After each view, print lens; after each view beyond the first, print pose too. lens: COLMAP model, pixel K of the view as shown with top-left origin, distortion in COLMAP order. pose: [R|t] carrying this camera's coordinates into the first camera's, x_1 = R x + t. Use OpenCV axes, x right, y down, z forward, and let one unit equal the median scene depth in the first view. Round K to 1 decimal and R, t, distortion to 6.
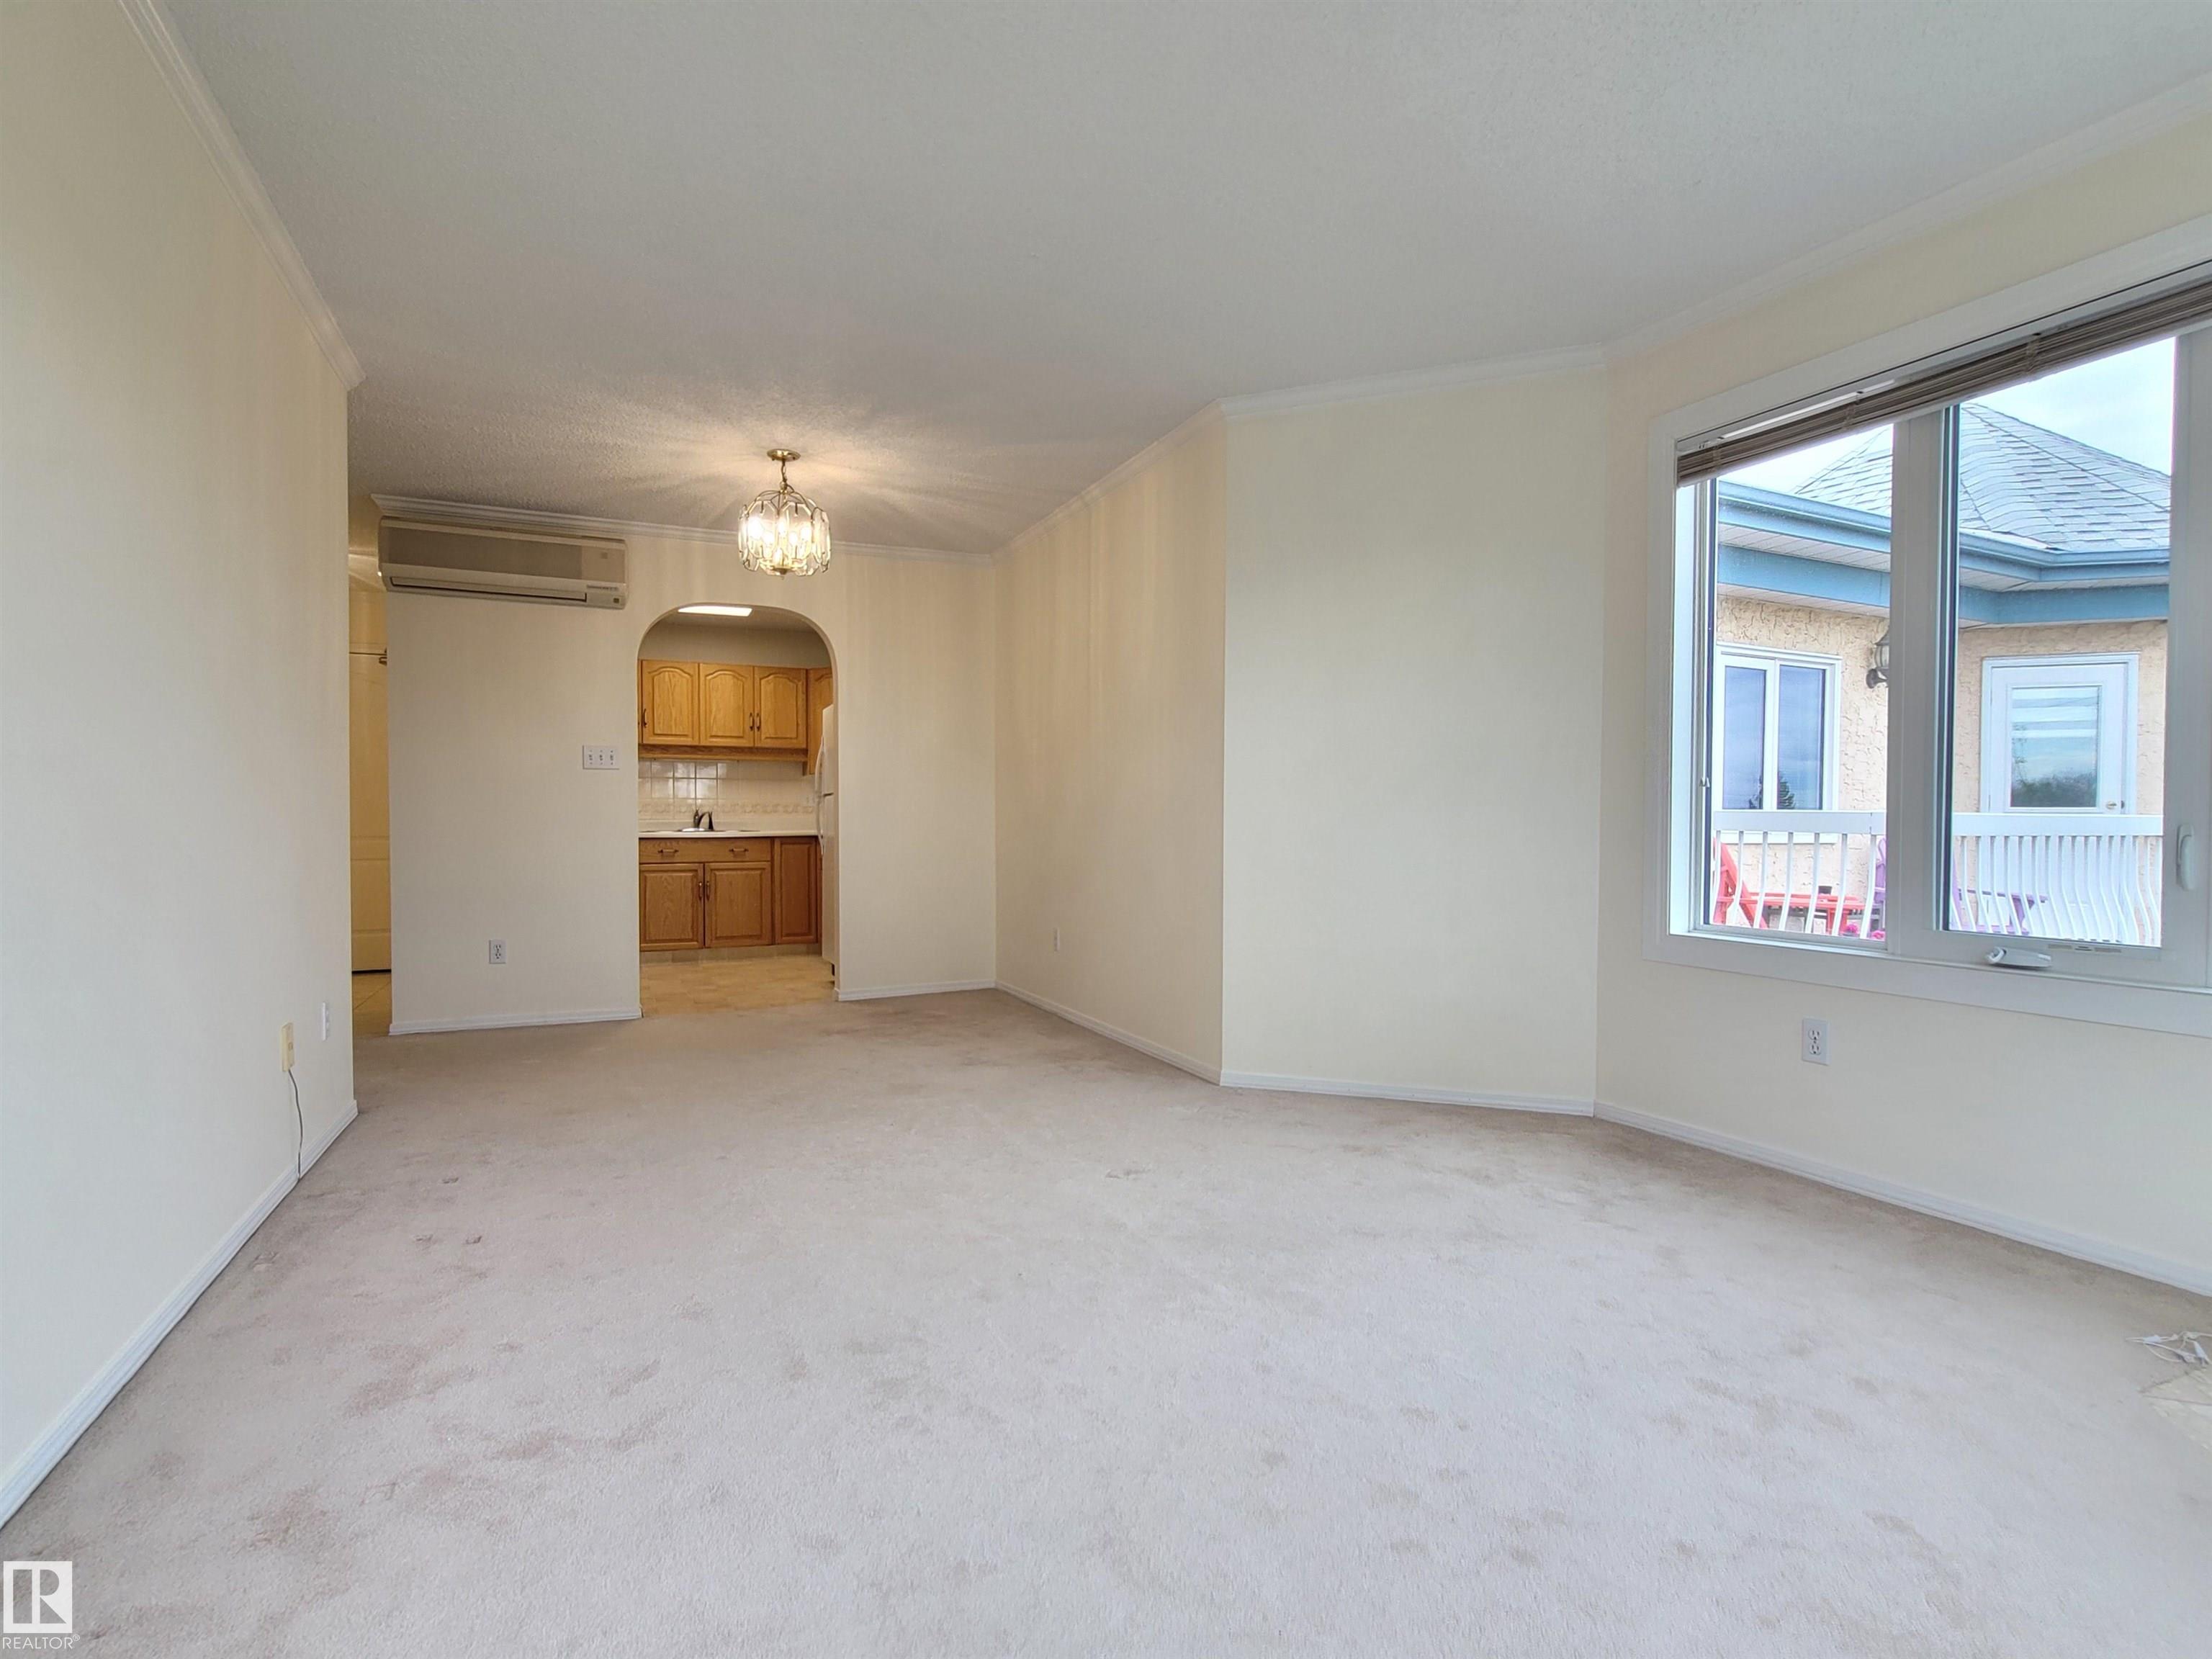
lens RADIAL K [[1099.9, 0, 1106.0], [0, 1099.9, 829.5], [0, 0, 1]] dist [-0.003109, -0.000770]
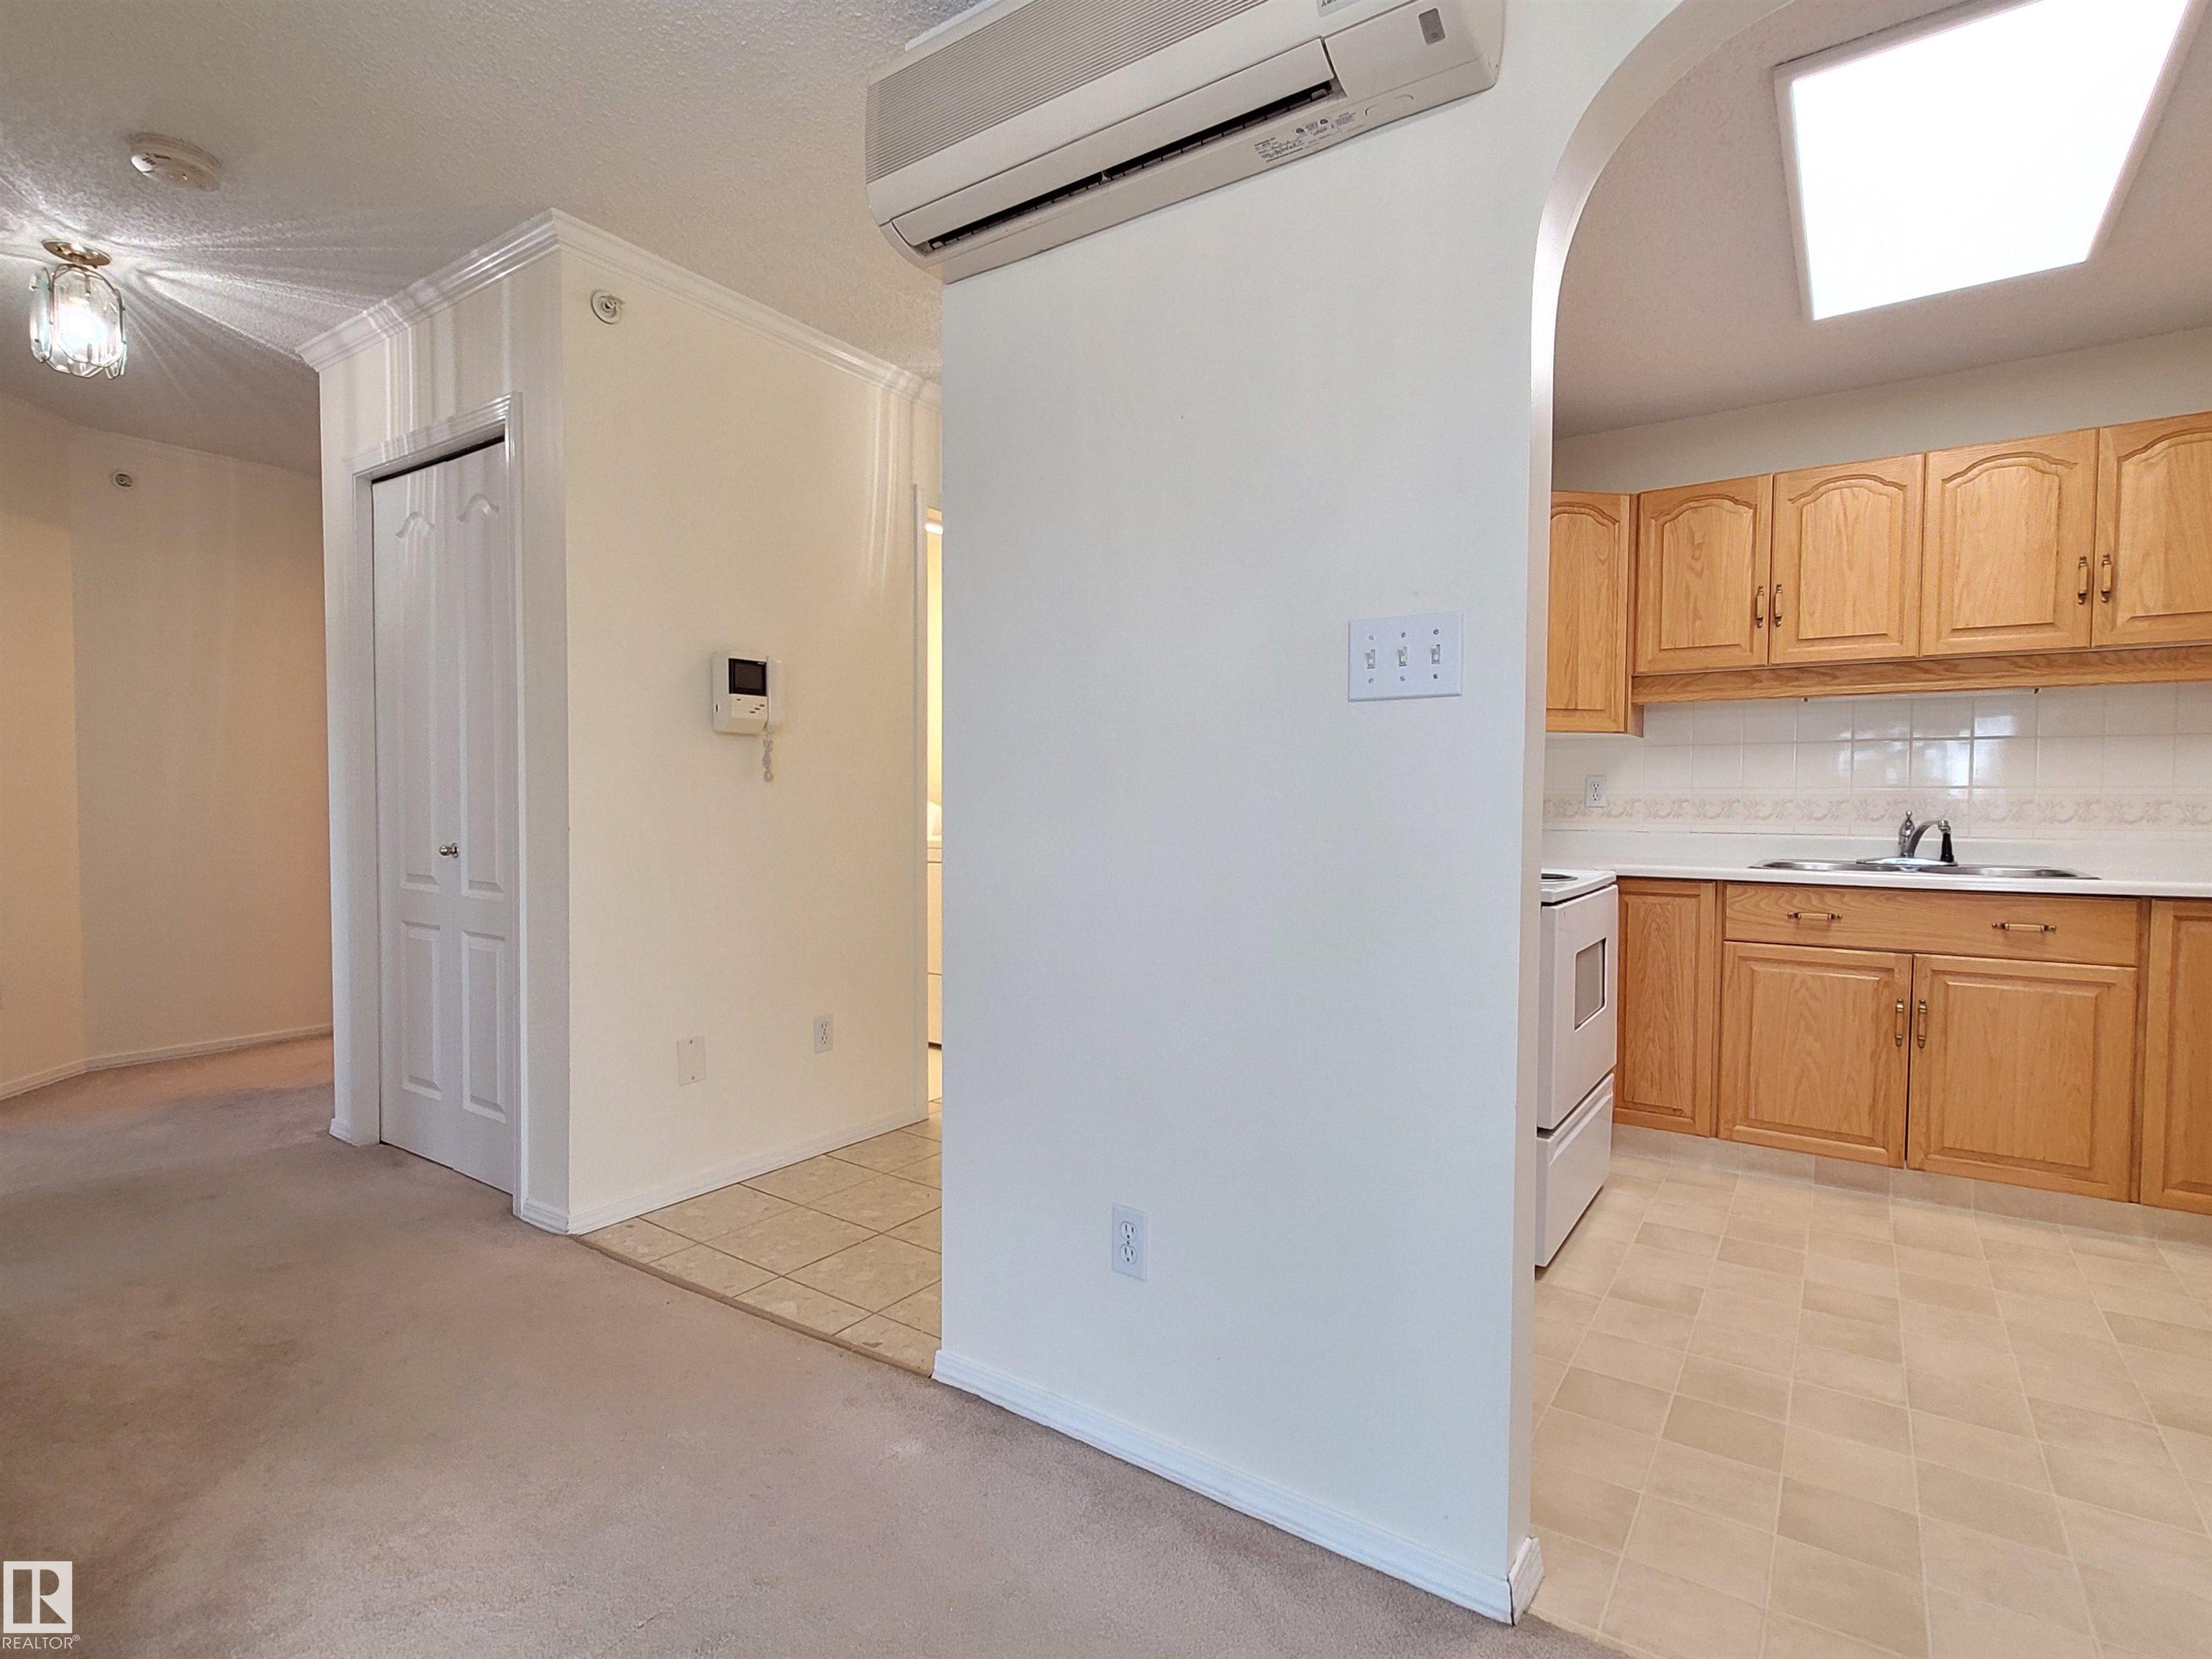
lens RADIAL K [[1099.9, 0, 1106.0], [0, 1099.9, 829.5], [0, 0, 1]] dist [-0.003109, -0.000770]
pose [[0.507007, 0.036319, -0.861177, -0.170964], [-0.019438, 0.999340, 0.030701, -0.019220], [0.861723, 0.001174, 0.507378, 0.536553]]
